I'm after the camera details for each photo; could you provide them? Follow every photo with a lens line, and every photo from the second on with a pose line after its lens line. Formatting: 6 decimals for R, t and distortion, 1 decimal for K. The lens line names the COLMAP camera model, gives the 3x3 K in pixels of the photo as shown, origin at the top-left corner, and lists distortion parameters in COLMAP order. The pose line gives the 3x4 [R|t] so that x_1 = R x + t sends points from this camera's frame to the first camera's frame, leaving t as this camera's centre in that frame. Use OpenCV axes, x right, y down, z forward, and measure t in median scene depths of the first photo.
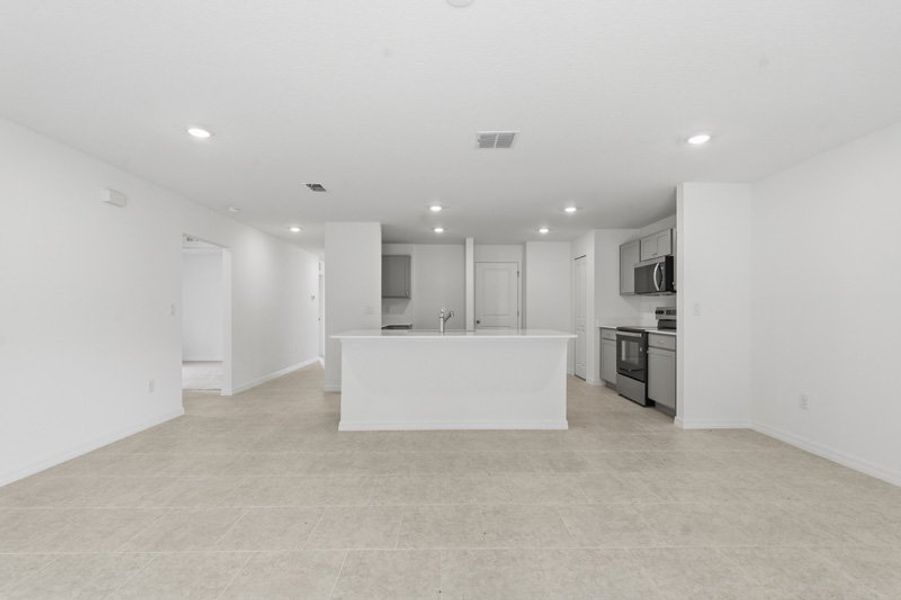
lens RADIAL K [[399.6, 0, 450.8], [0, 399.6, 313.7], [0, 0, 1]] dist [-0.003866, 0.000638]
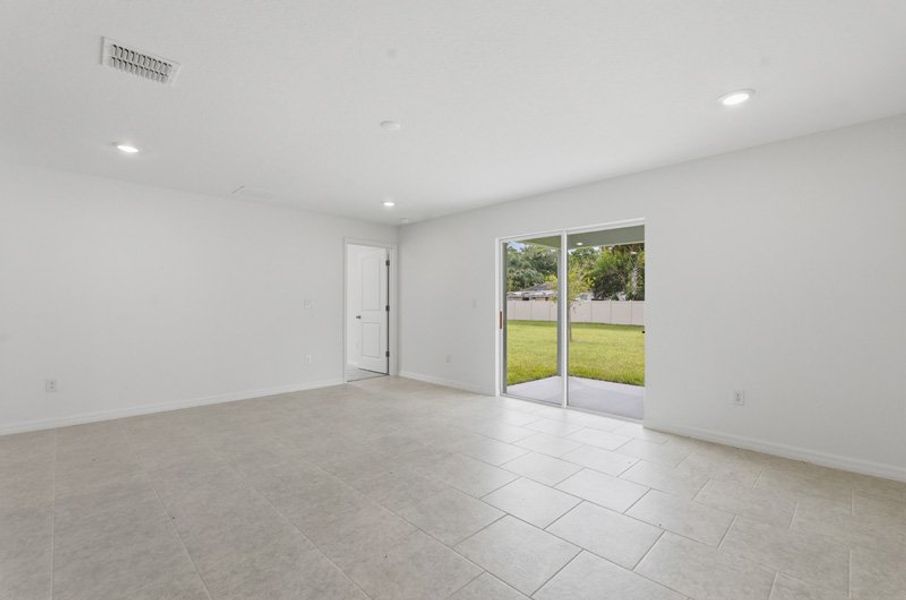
lens RADIAL K [[401.8, 0, 454.8], [0, 401.8, 305.0], [0, 0, 1]] dist [-0.004079, 0.001146]
pose [[-0.690968, -0.003453, 0.722877, -0.604175], [0.003311, 0.999963, 0.007941, -0.007225], [-0.722878, 0.007881, -0.690931, 0.831922]]
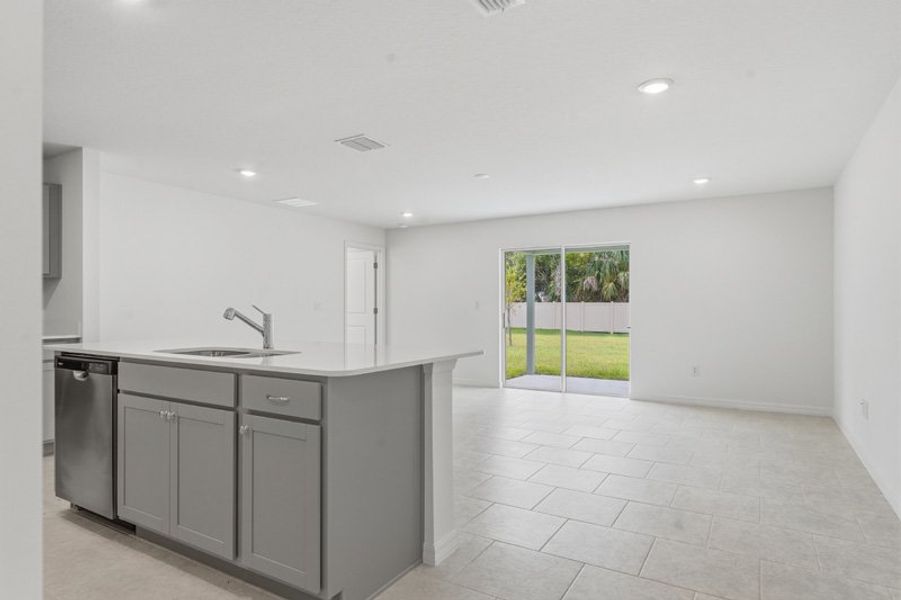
lens RADIAL K [[521.7, 0, 452.0], [0, 521.7, 304.4], [0, 0, 1]] dist [-0.001799, 0.002371]
pose [[-0.848755, 0.001648, 0.528784, -0.618086], [0.003829, 0.999988, 0.003029, -0.012964], [-0.528773, 0.004596, -0.848751, 1.558459]]
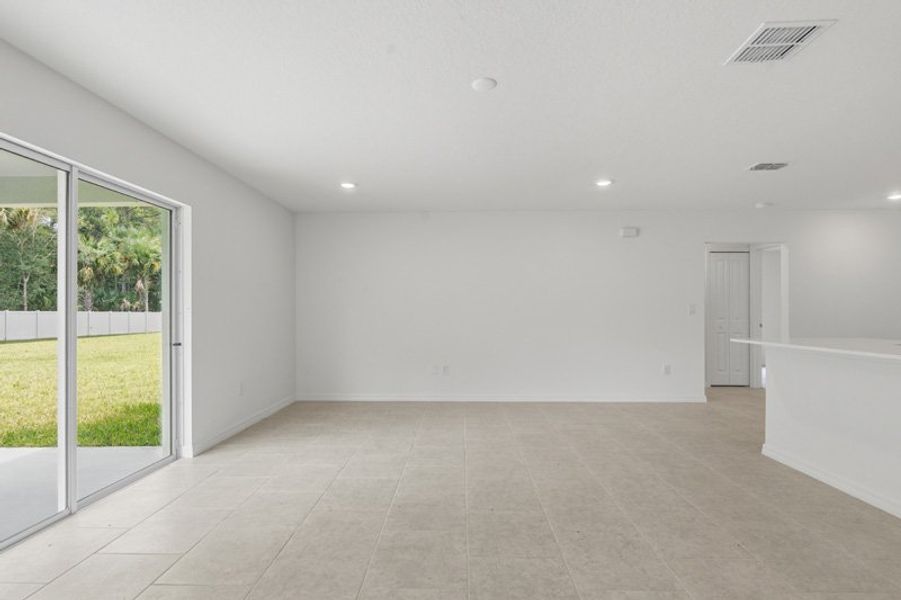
lens RADIAL K [[413.8, 0, 453.4], [0, 413.8, 311.1], [0, 0, 1]] dist [-0.001888, -0.000849]
pose [[-0.038282, -0.001004, -0.999266, 0.608265], [-0.006404, 0.999979, -0.000759, -0.000002], [0.999246, 0.006371, -0.038288, 0.387952]]
